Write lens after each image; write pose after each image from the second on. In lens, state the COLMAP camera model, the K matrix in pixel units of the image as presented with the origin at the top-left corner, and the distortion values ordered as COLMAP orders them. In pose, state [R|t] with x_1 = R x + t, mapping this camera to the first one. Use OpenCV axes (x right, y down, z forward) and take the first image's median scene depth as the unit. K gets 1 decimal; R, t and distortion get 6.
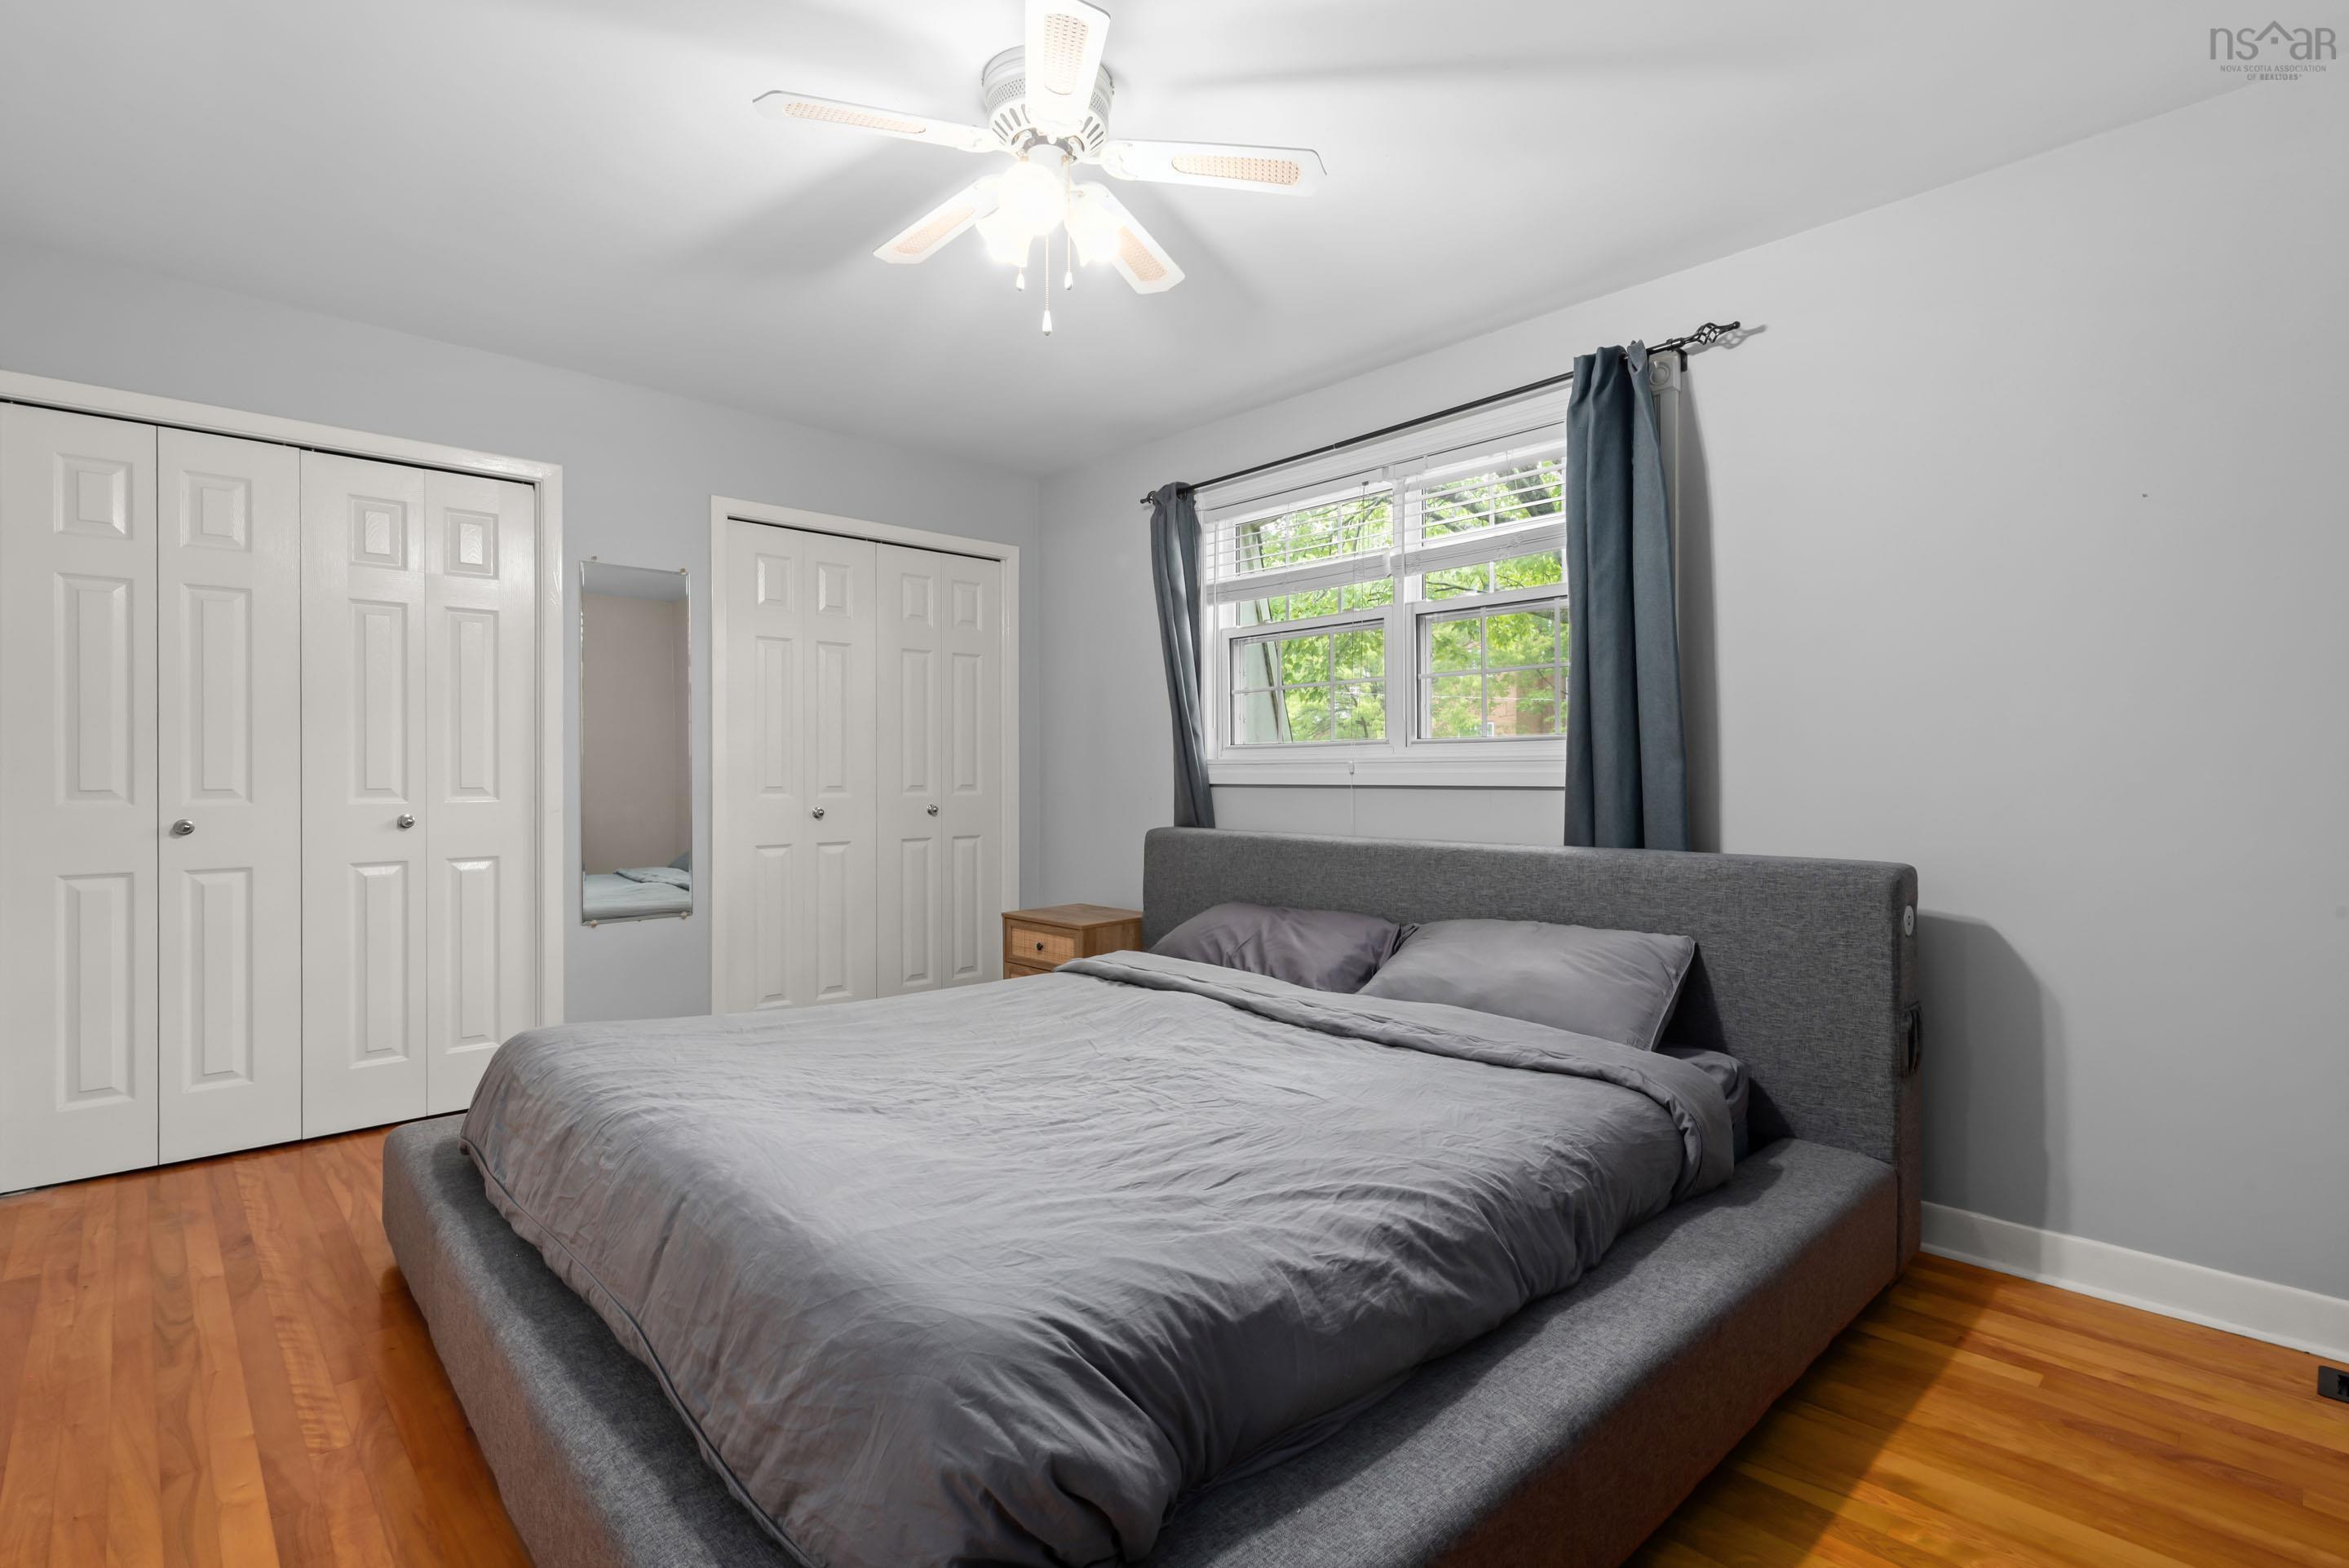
lens RADIAL K [[1111.1, 0, 1173.4], [0, 1111.1, 776.3], [0, 0, 1]] dist [0.006454, 0.000793]
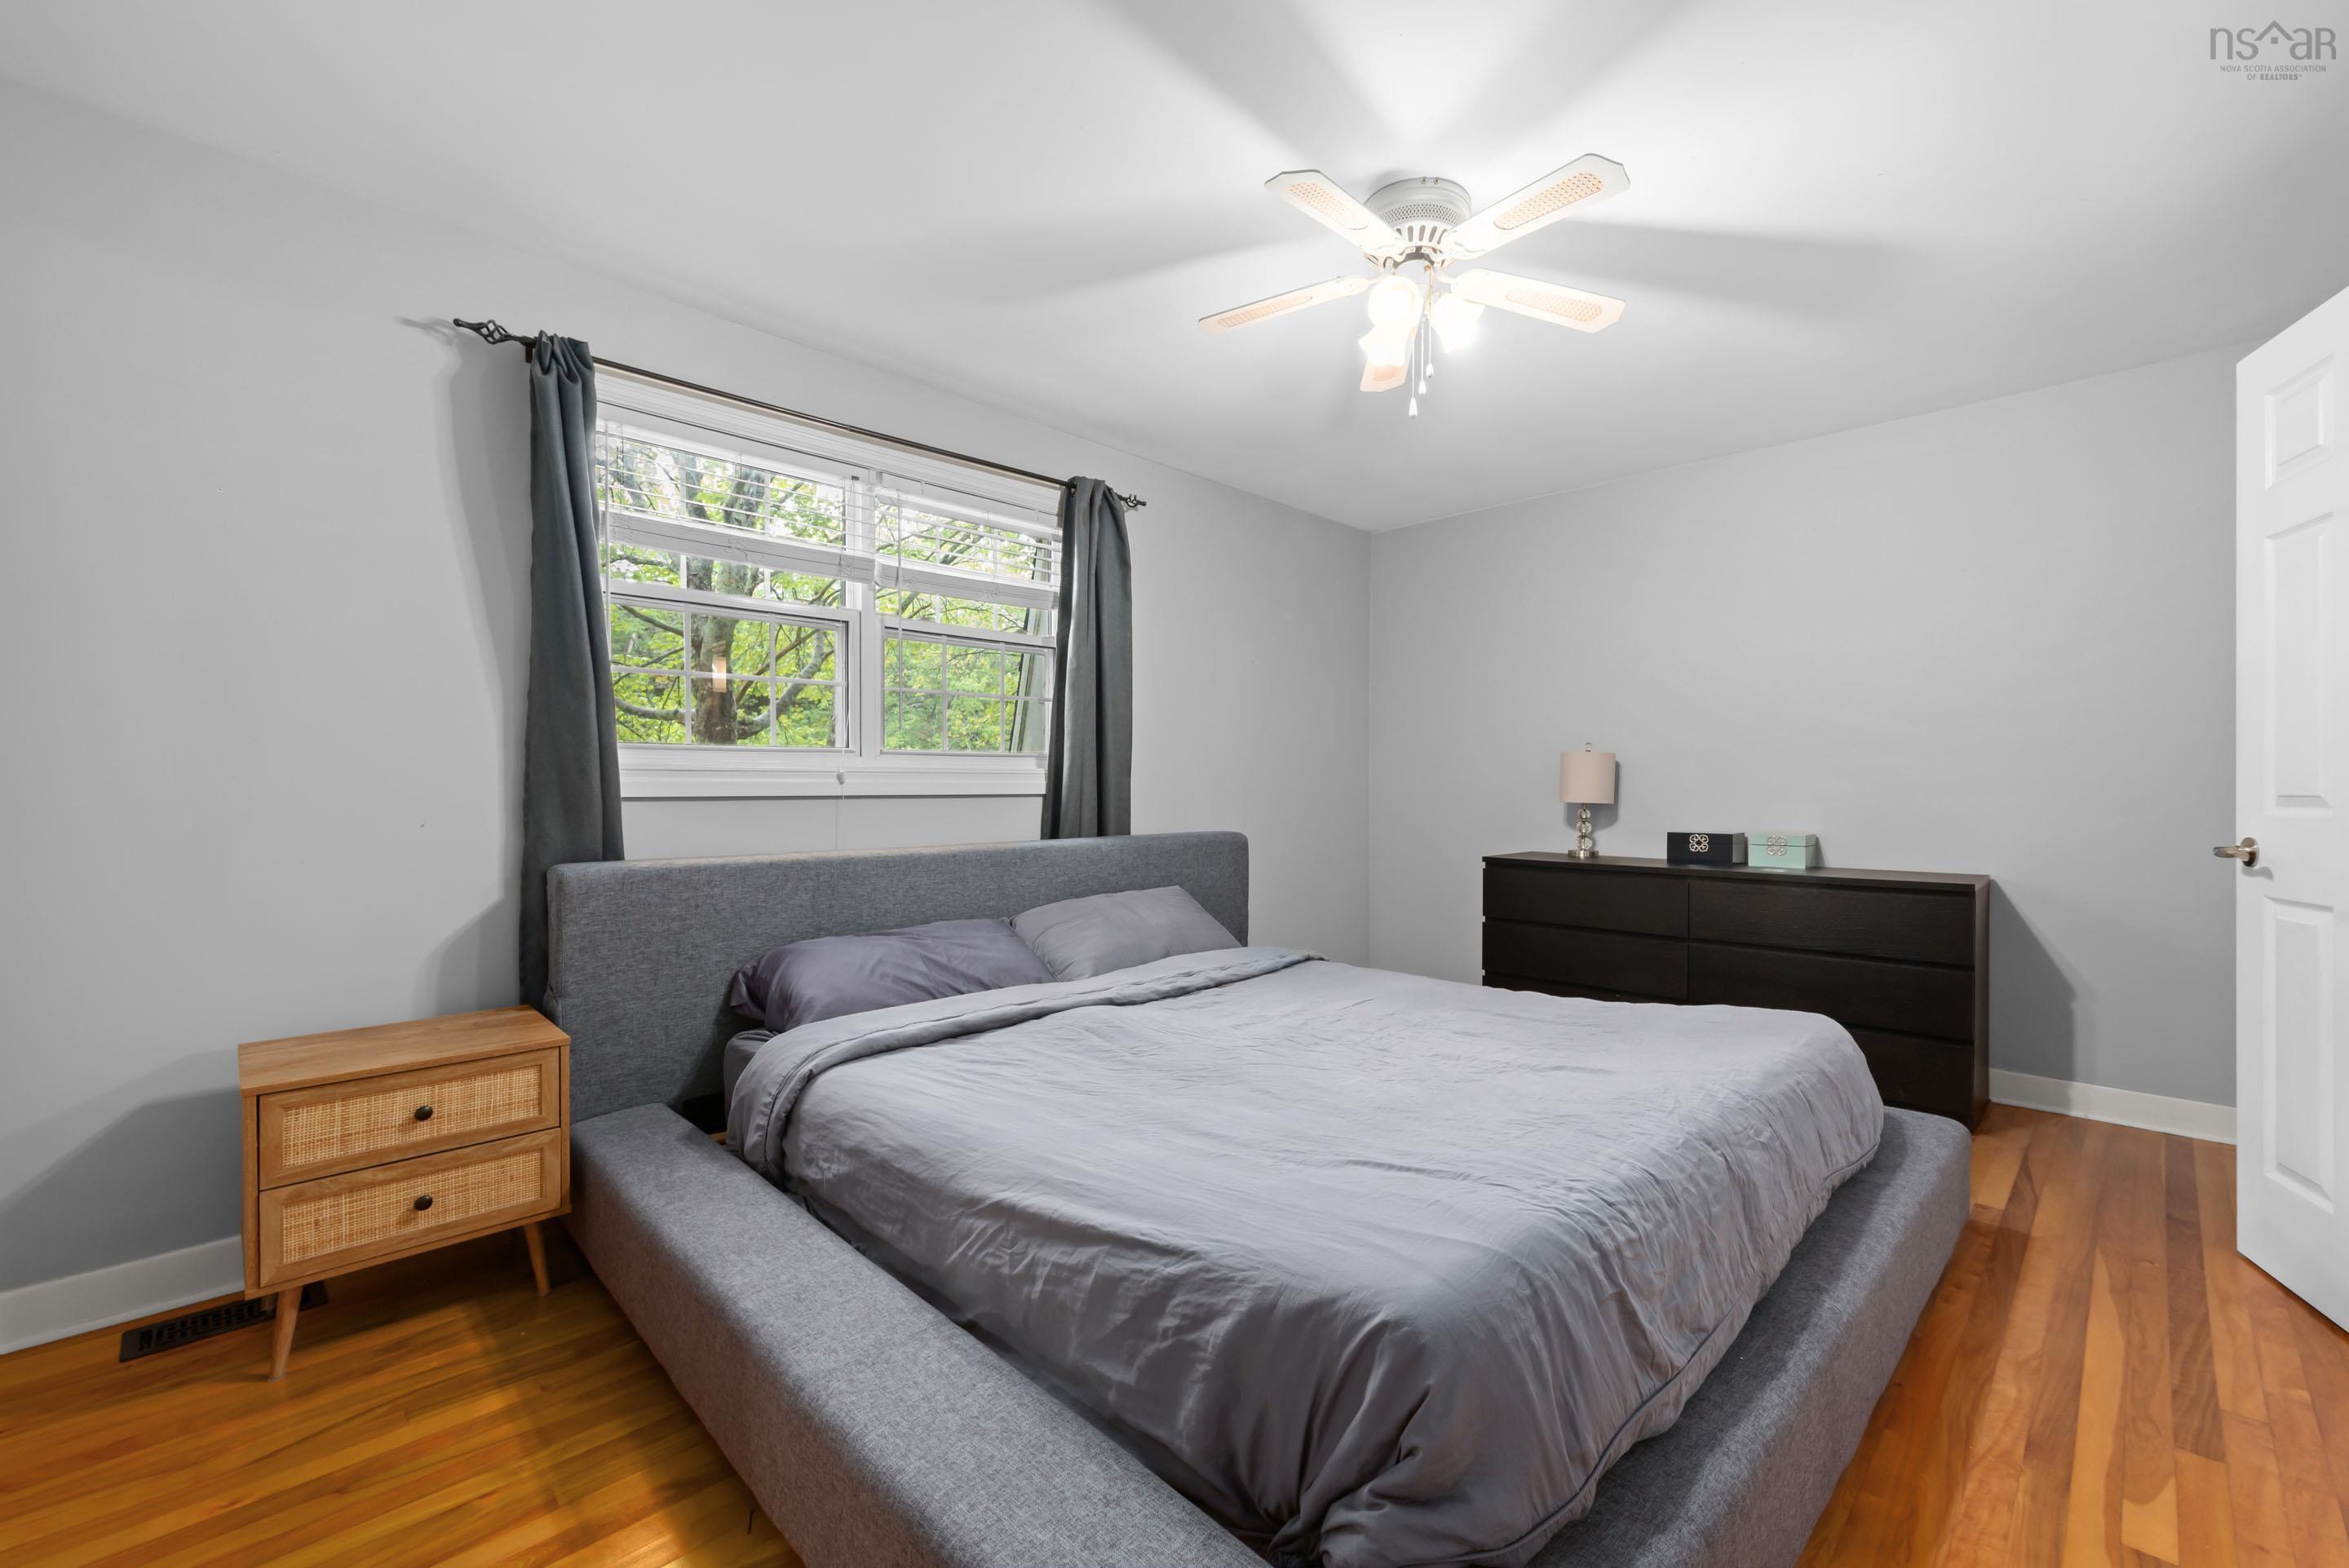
lens RADIAL K [[984.1, 0, 1191.9], [0, 984.1, 774.9], [0, 0, 1]] dist [0.002393, 0.000140]
pose [[-0.047280, 0.006368, 0.998861, -0.824306], [-0.005499, 0.999963, -0.006636, -0.006625], [-0.998867, -0.005807, -0.047243, 0.906907]]
